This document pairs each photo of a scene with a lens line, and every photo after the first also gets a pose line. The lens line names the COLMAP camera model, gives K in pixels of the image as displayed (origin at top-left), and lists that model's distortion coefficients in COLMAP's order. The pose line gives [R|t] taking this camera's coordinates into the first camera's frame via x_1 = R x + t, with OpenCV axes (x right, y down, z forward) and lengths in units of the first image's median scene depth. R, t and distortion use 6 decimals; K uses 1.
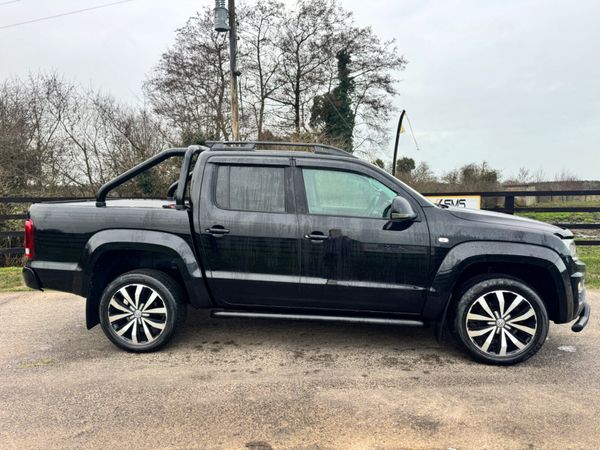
lens RADIAL K [[426.8, 0, 300.8], [0, 426.8, 225.8], [0, 0, 1]] dist [0.060040, -0.071910]
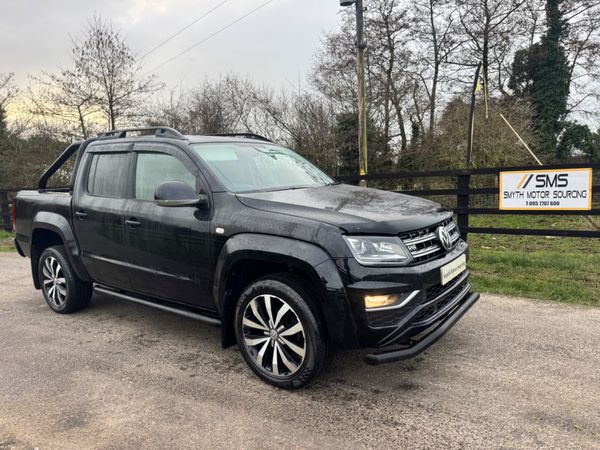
lens RADIAL K [[426.8, 0, 302.4], [0, 426.8, 224.8], [0, 0, 1]] dist [0.060040, -0.071910]
pose [[0.860026, 0.032520, -0.509214, 0.856208], [-0.006763, 0.998606, 0.052353, -0.022553], [0.510206, -0.041581, 0.859046, 0.321410]]
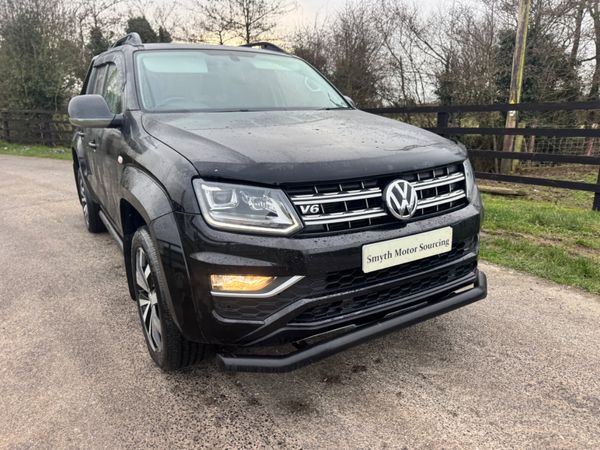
lens RADIAL K [[426.8, 0, 296.4], [0, 426.8, 228.8], [0, 0, 1]] dist [0.060040, -0.071910]
pose [[0.597000, 0.210013, -0.774264, 0.994435], [-0.056822, 0.973772, 0.220315, -0.025595], [0.800226, -0.087533, 0.593276, 0.752712]]
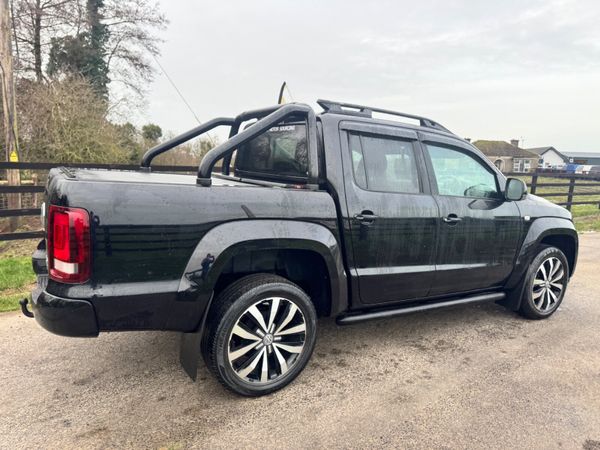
lens RADIAL K [[426.8, 0, 299.3], [0, 426.8, 220.1], [0, 0, 1]] dist [0.060040, -0.071910]
pose [[0.798431, -0.044301, 0.600455, -0.764170], [0.009243, 0.998074, 0.061347, -0.033049], [-0.602016, -0.043432, 0.797302, 0.430266]]
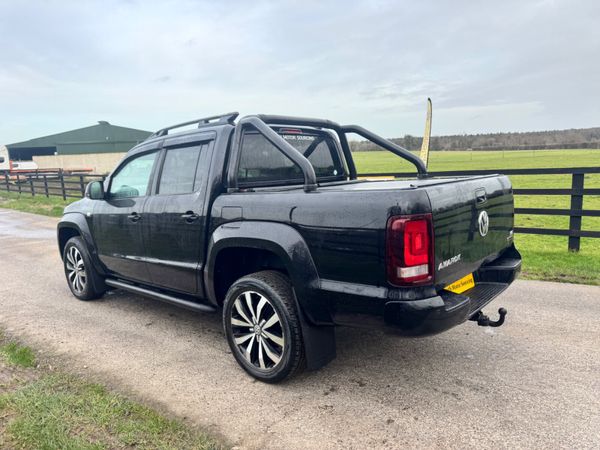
lens RADIAL K [[426.8, 0, 297.5], [0, 426.8, 225.7], [0, 0, 1]] dist [0.060040, -0.071910]
pose [[-0.819168, -0.045145, 0.571774, -0.830417], [0.090717, 0.974151, 0.206884, -0.179352], [-0.566333, 0.221343, -0.793898, 2.048663]]
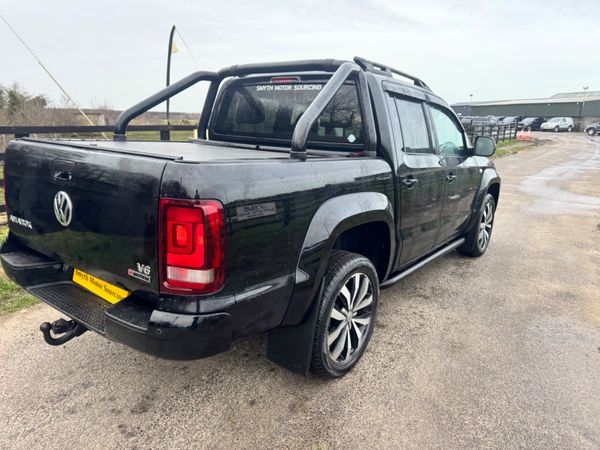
lens RADIAL K [[426.8, 0, 299.7], [0, 426.8, 222.7], [0, 0, 1]] dist [0.060040, -0.071910]
pose [[0.508736, -0.180523, 0.841783, -0.976066], [0.044721, 0.981990, 0.183563, -0.068299], [-0.859760, -0.055740, 0.507647, 0.751394]]
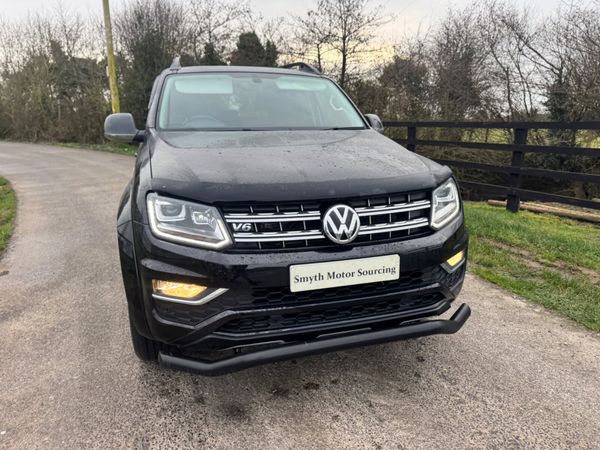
lens RADIAL K [[426.8, 0, 296.0], [0, 426.8, 222.6], [0, 0, 1]] dist [0.060040, -0.071910]
pose [[0.382742, 0.223422, -0.896432, 1.107156], [-0.082937, 0.974709, 0.207520, -0.058254], [0.920125, -0.005079, 0.391592, 0.899487]]
